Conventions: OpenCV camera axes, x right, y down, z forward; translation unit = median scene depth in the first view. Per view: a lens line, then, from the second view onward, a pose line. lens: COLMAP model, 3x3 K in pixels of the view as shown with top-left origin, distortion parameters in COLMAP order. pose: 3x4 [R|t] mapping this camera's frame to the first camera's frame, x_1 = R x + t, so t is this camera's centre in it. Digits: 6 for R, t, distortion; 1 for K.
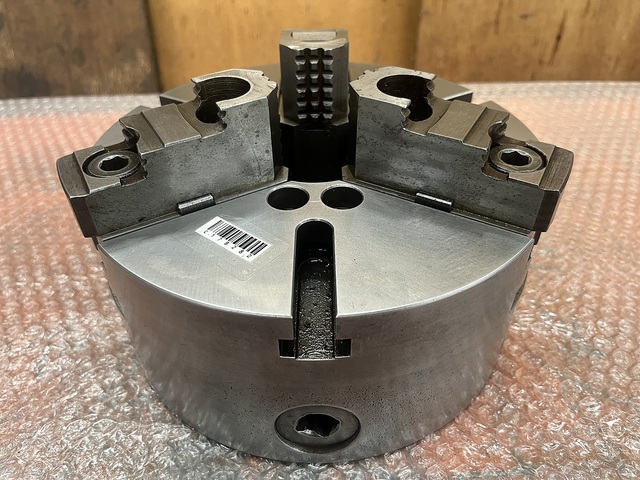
lens RADIAL K [[514.9, 0, 320.0], [0, 514.9, 240.0], [0, 0, 1]] dist [0.032847, -0.094912]
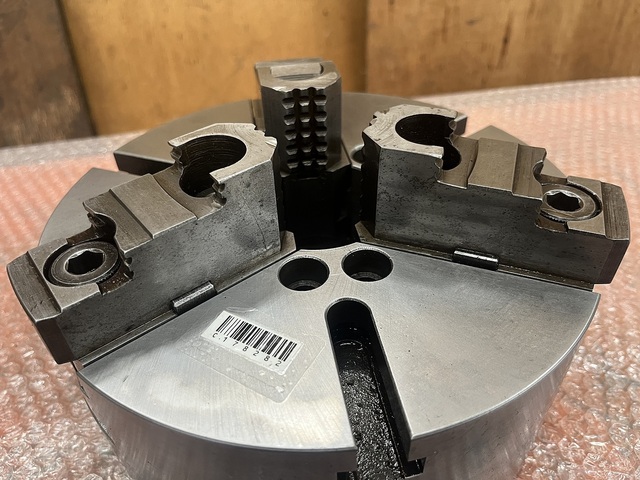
lens RADIAL K [[514.9, 0, 320.0], [0, 514.9, 240.0], [0, 0, 1]] dist [0.032847, -0.094912]
pose [[0.986693, -0.113853, 0.116076, -0.123224], [0.115473, 0.993284, -0.007302, -0.123229], [-0.114465, 0.020608, 0.993214, 0.168298]]
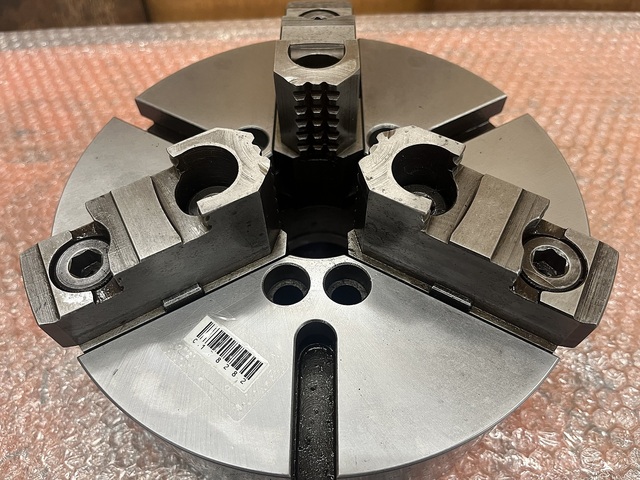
lens RADIAL K [[514.9, 0, 320.0], [0, 514.9, 240.0], [0, 0, 1]] dist [0.032847, -0.094912]
pose [[0.999902, 0.007011, -0.012101, 0.006287], [-0.003367, 0.960501, 0.278257, -0.392718], [0.013574, -0.278189, 0.960430, 0.166719]]
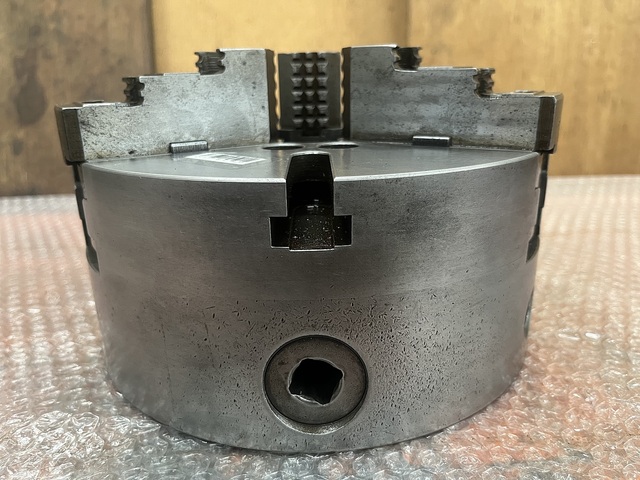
lens RADIAL K [[518.8, 0, 320.0], [0, 518.8, 240.0], [0, 0, 1]] dist [-0.001359, -0.006958]
pose [[0.999900, -0.012266, 0.006984, -0.000854], [0.013989, 0.927104, -0.374542, 0.443951], [-0.001881, 0.374602, 0.927184, 0.144417]]
